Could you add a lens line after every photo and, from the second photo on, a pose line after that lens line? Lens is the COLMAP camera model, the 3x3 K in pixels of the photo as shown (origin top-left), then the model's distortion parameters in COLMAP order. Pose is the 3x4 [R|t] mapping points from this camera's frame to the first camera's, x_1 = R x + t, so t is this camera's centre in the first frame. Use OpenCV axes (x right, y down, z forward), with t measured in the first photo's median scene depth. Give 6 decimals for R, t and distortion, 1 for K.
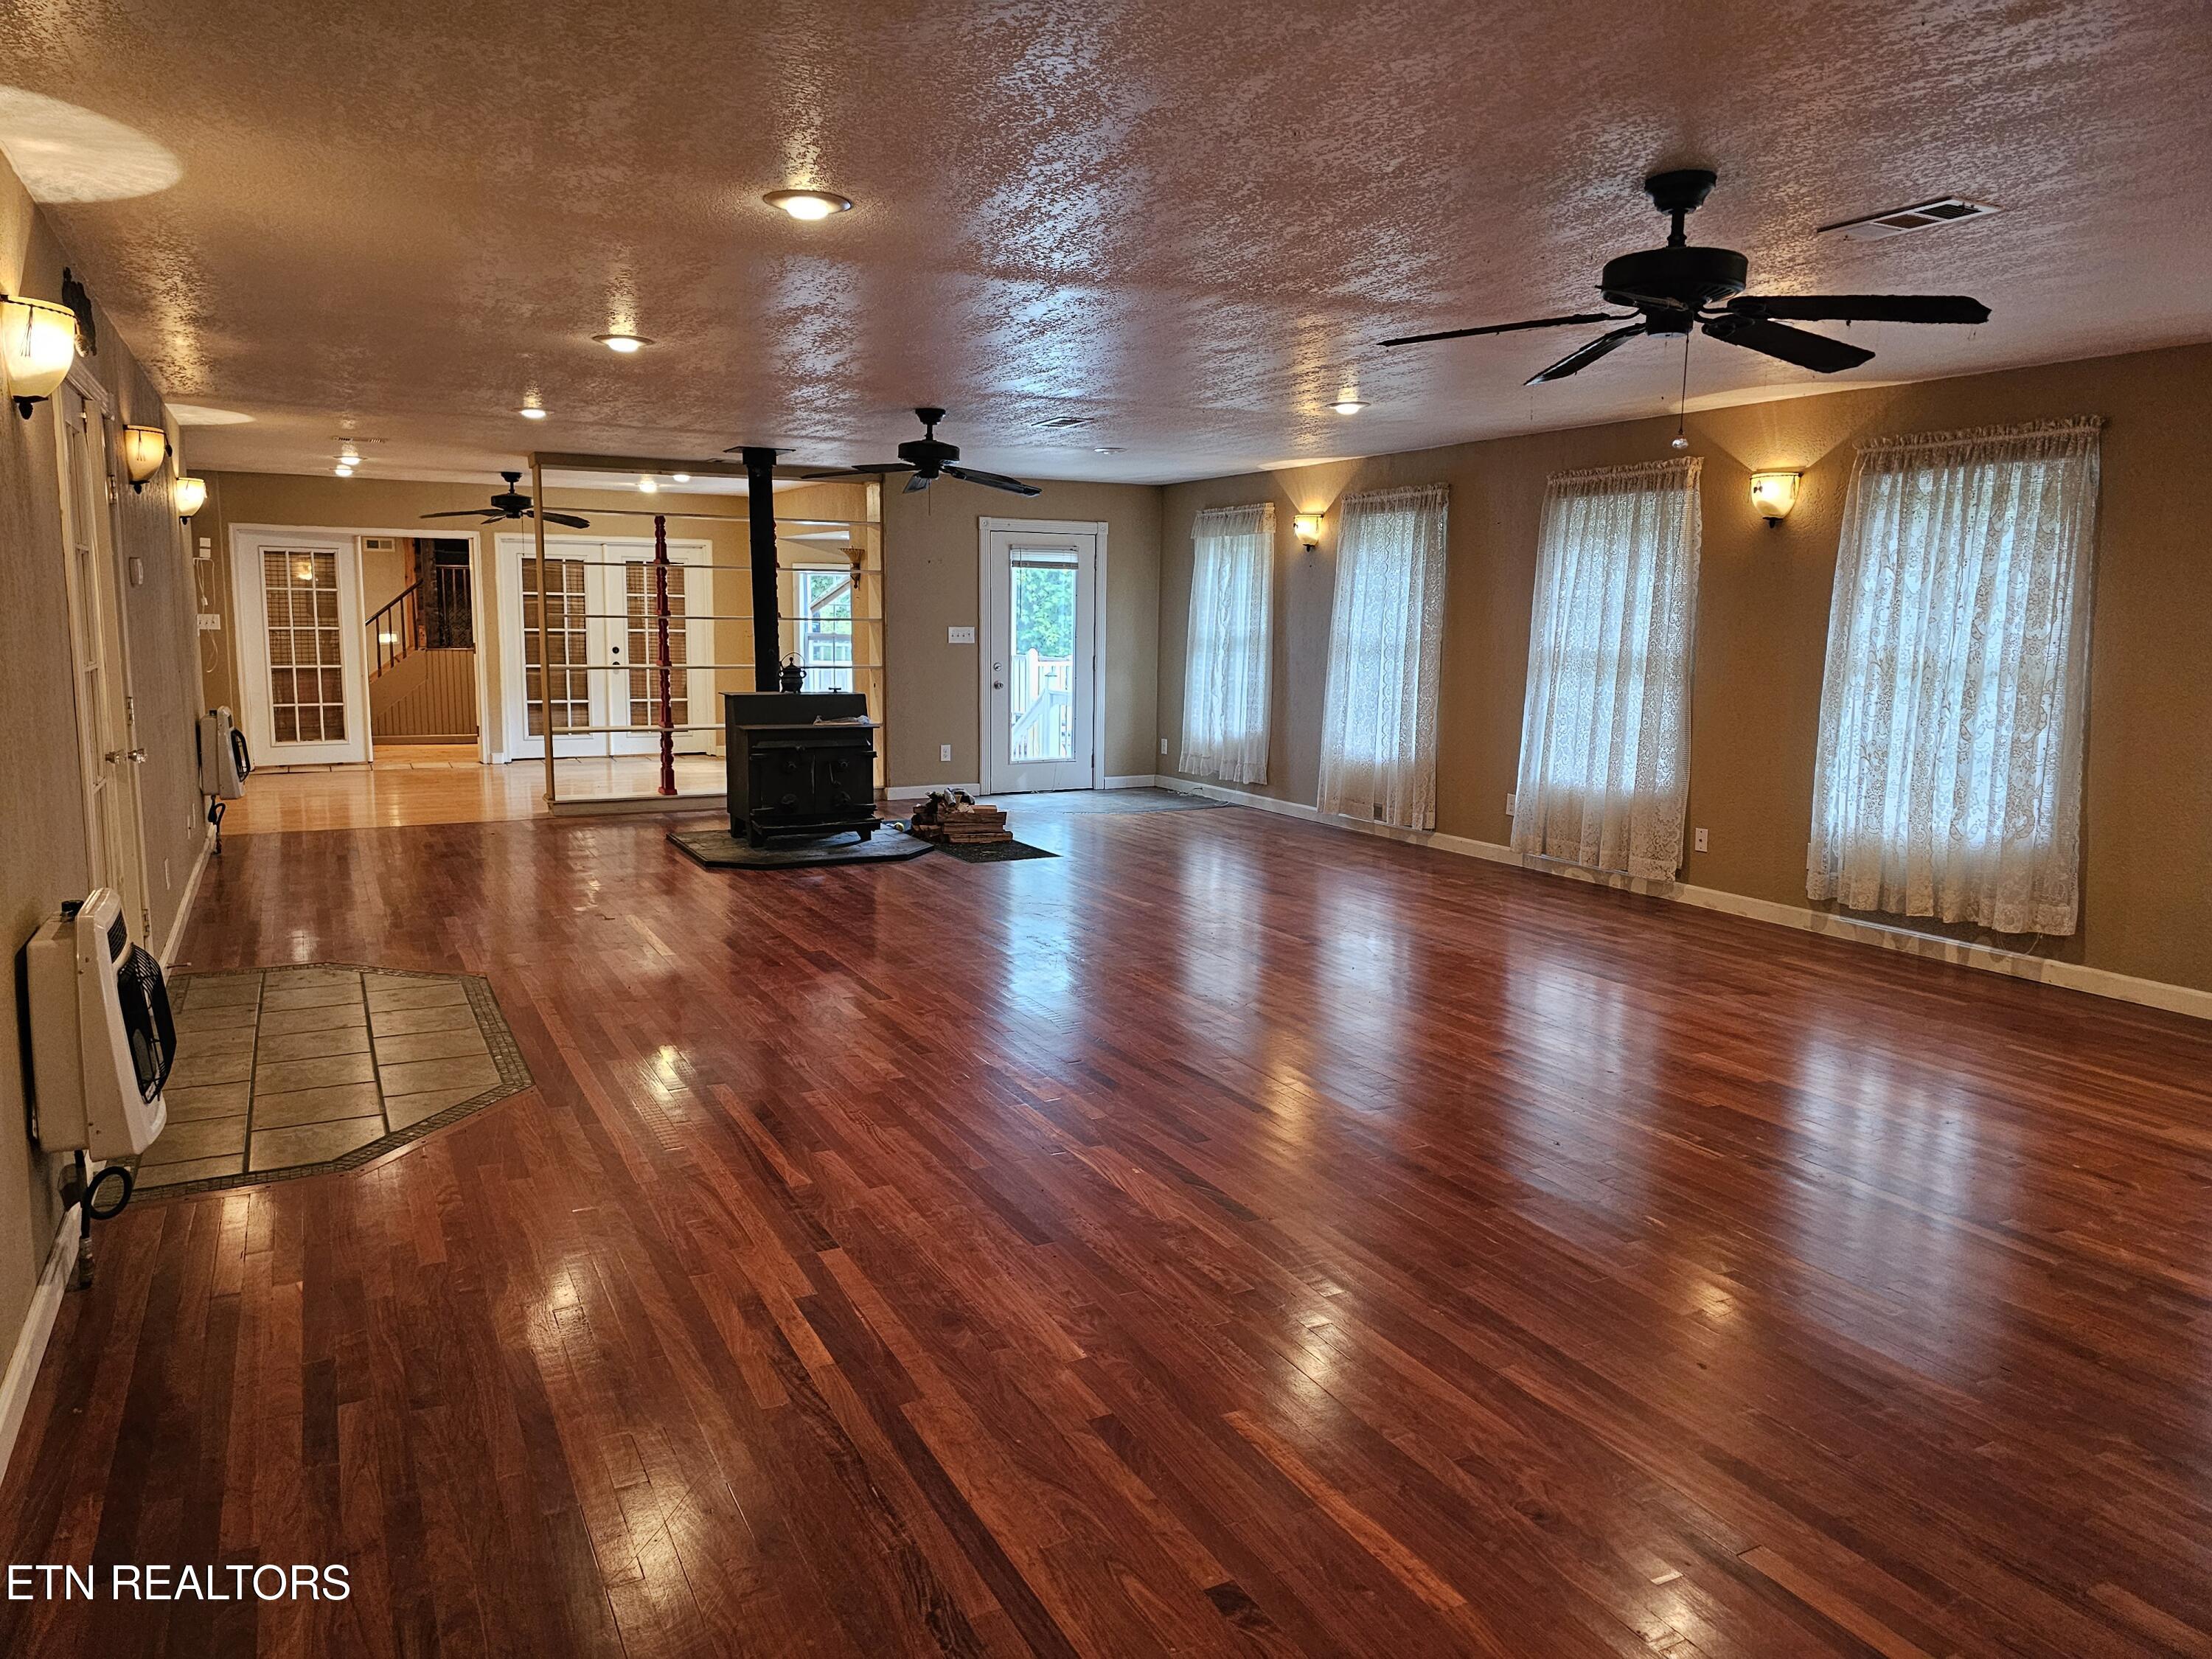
lens RADIAL K [[1485.4, 0, 1100.5], [0, 1485.4, 842.2], [0, 0, 1]] dist [0.004235, 0.002137]
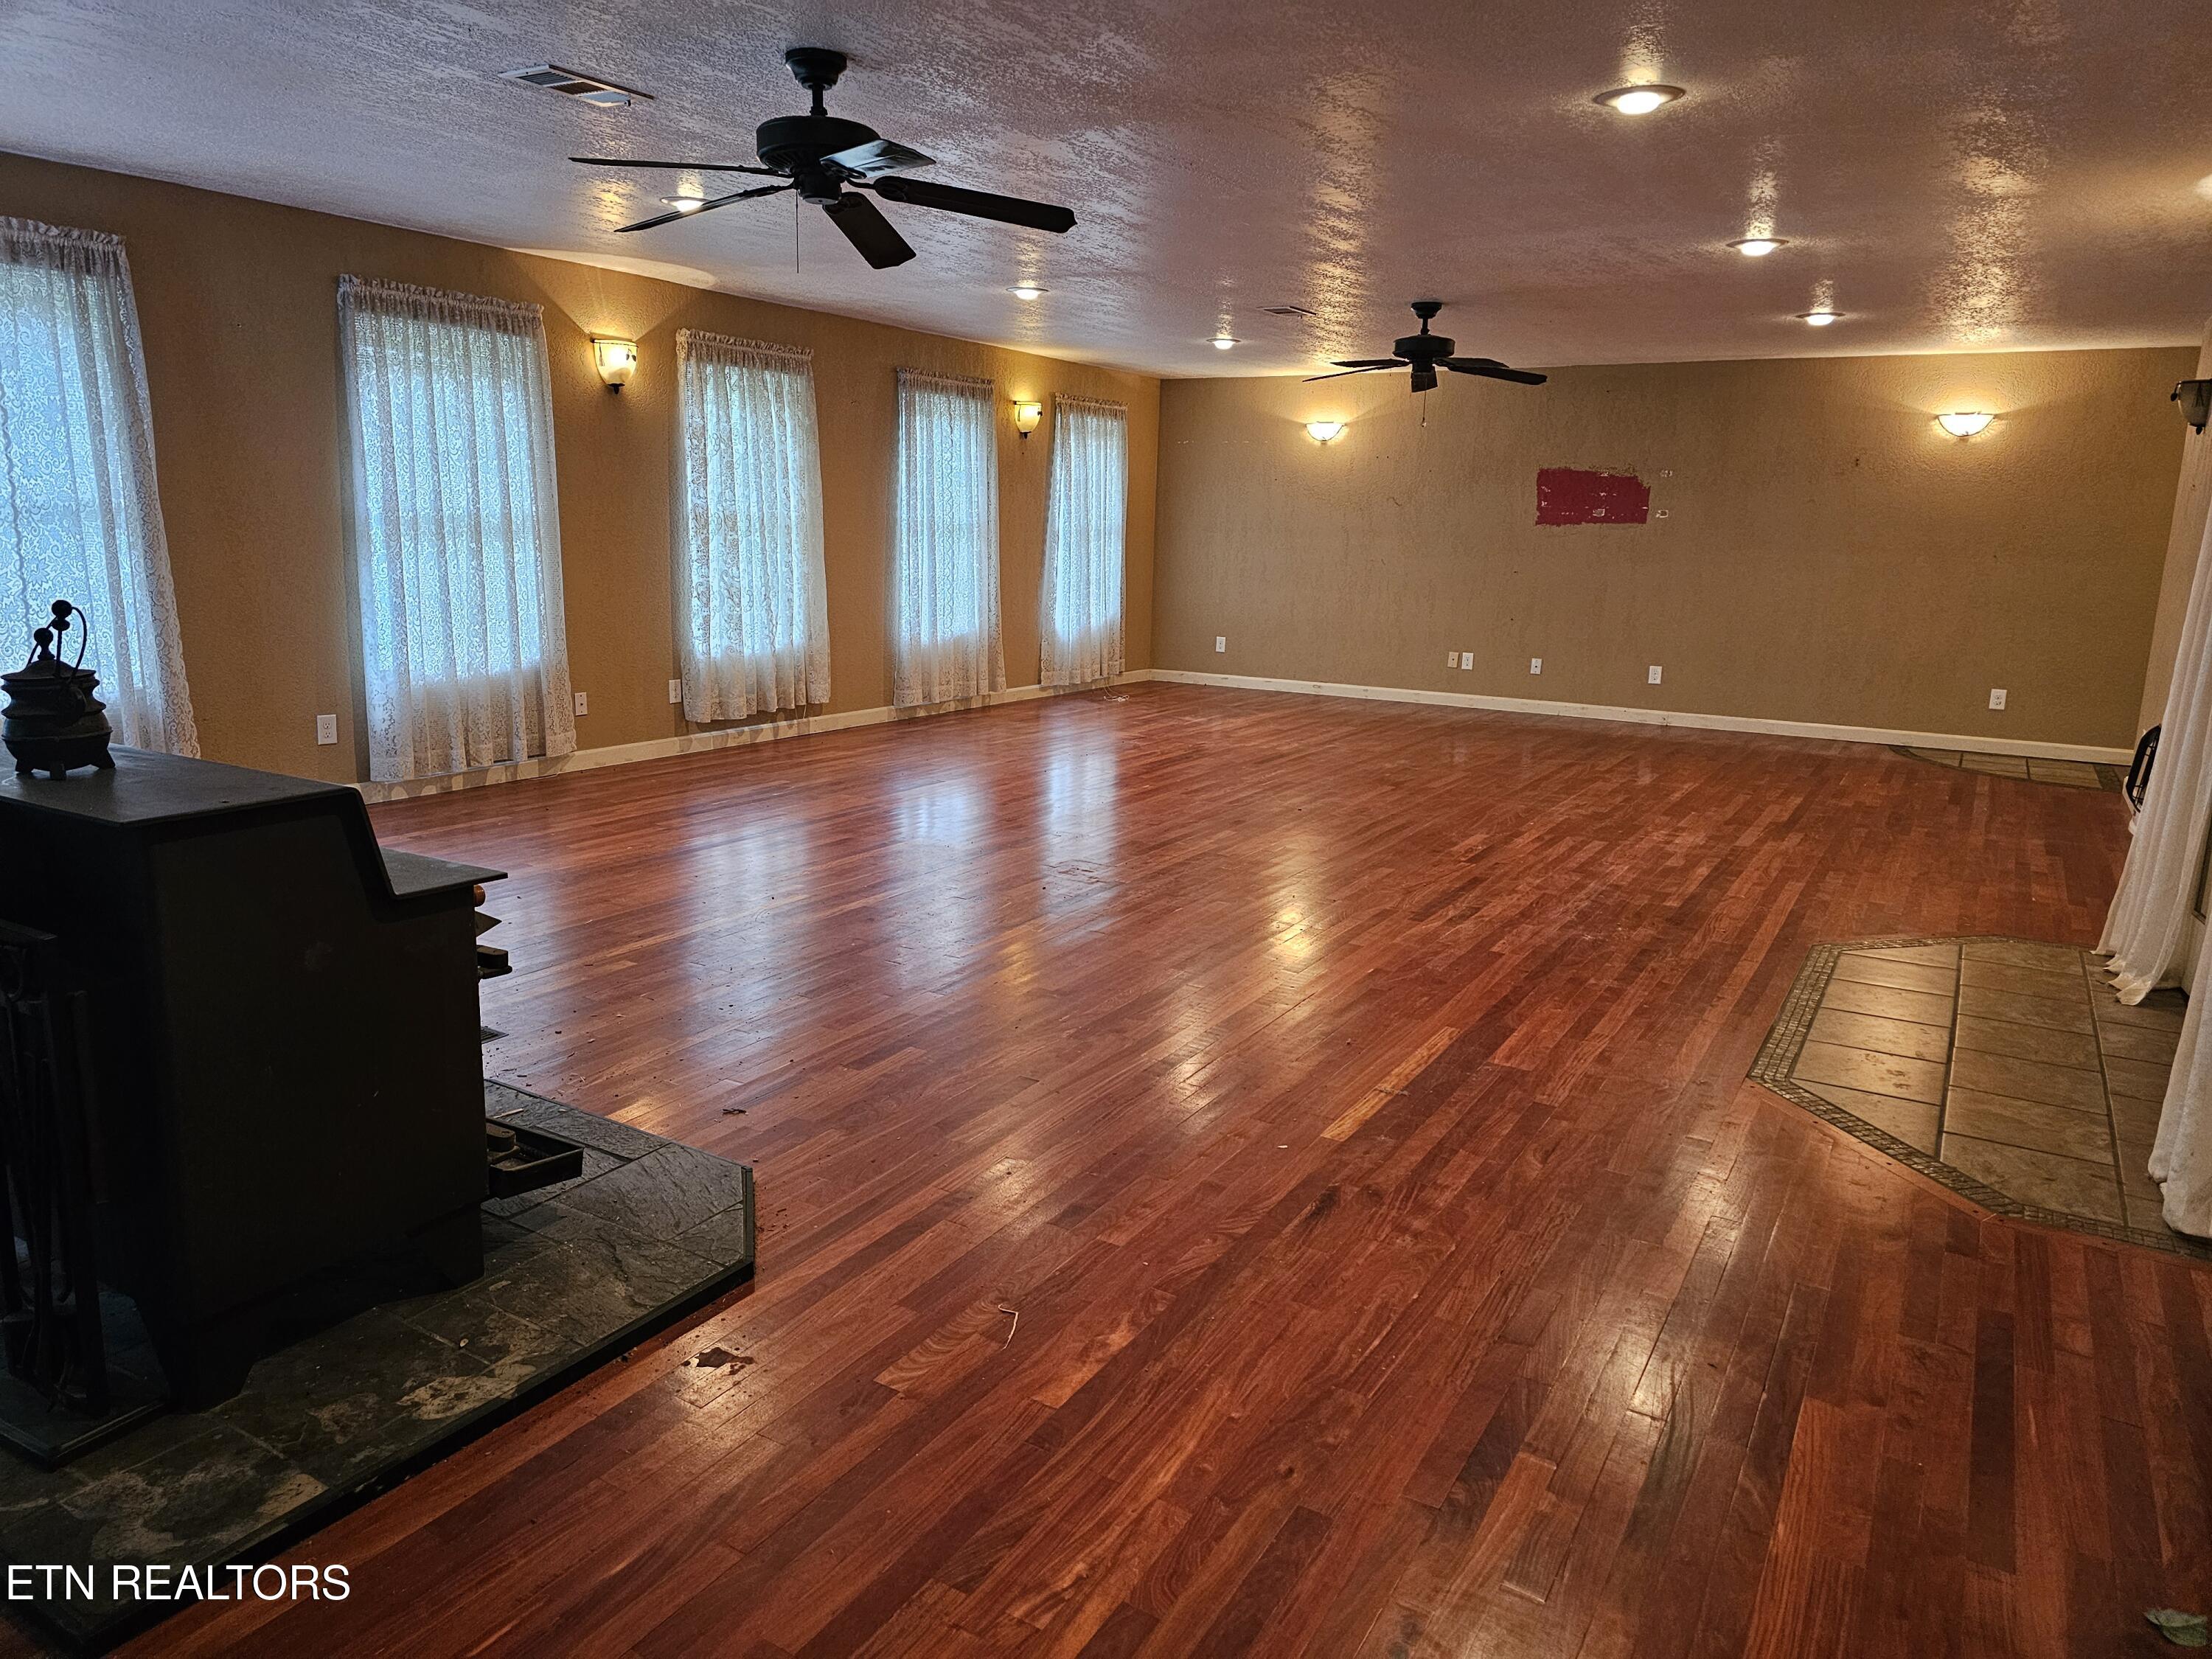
lens RADIAL K [[1485.4, 0, 1103.3], [0, 1485.4, 824.5], [0, 0, 1]] dist [0.004235, 0.002137]
pose [[-0.536224, -0.204363, 0.818963, -0.686923], [0.091301, 0.950512, 0.296970, -0.210931], [-0.839123, 0.234015, -0.491028, 1.354784]]
